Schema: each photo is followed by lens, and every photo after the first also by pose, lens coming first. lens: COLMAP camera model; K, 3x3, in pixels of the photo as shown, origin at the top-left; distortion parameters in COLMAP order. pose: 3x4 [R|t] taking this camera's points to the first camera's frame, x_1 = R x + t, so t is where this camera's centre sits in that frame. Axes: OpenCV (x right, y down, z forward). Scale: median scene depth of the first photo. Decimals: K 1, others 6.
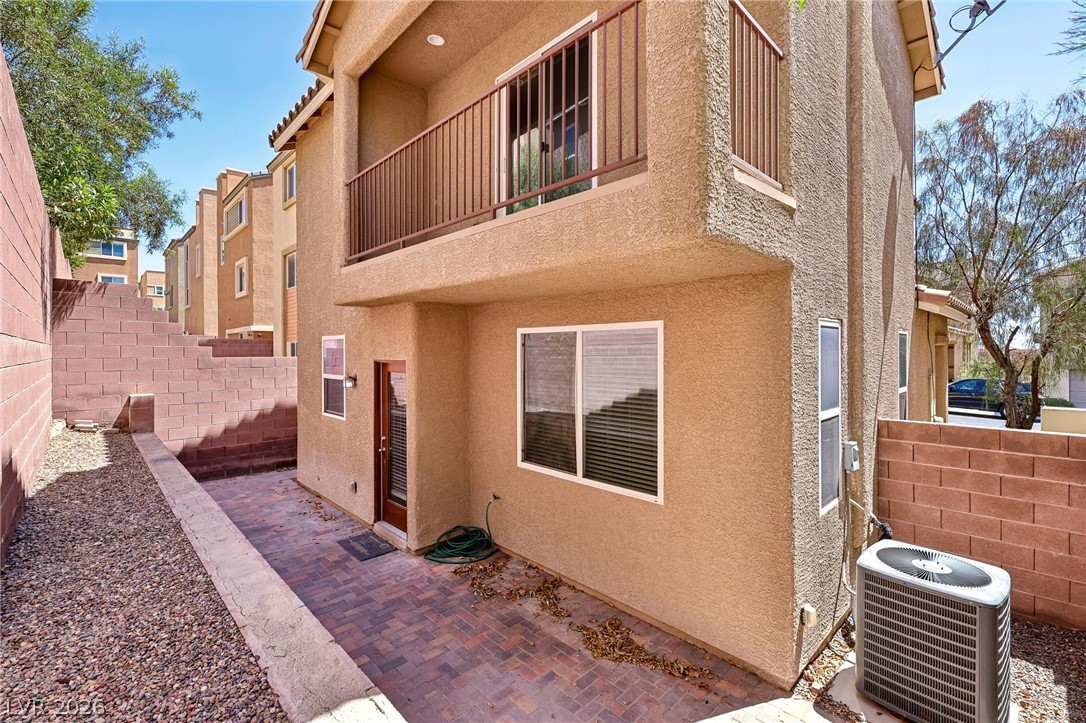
lens RADIAL K [[468.4, 0, 541.3], [0, 468.4, 355.9], [0, 0, 1]] dist [0.000794, -0.000109]
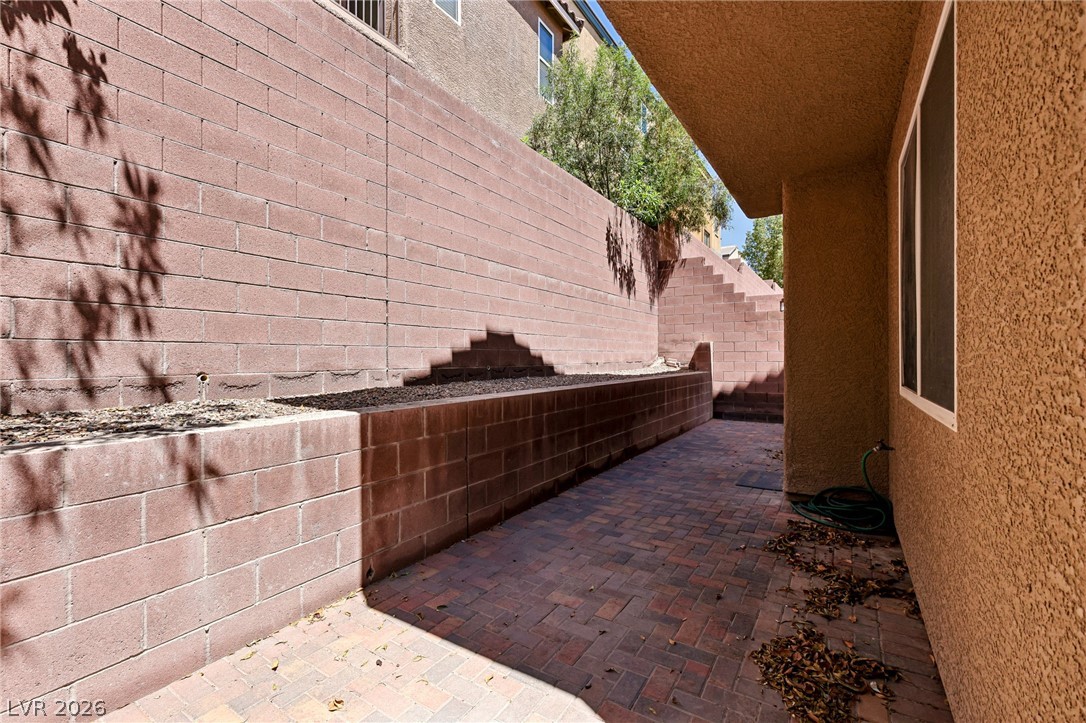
lens RADIAL K [[468.4, 0, 541.3], [0, 468.4, 355.9], [0, 0, 1]] dist [0.000794, -0.000109]
pose [[0.228318, -0.002957, -0.973582, 0.471341], [-0.002346, 0.999991, -0.003587, 0.212285], [0.973584, 0.003103, 0.228309, 0.469870]]
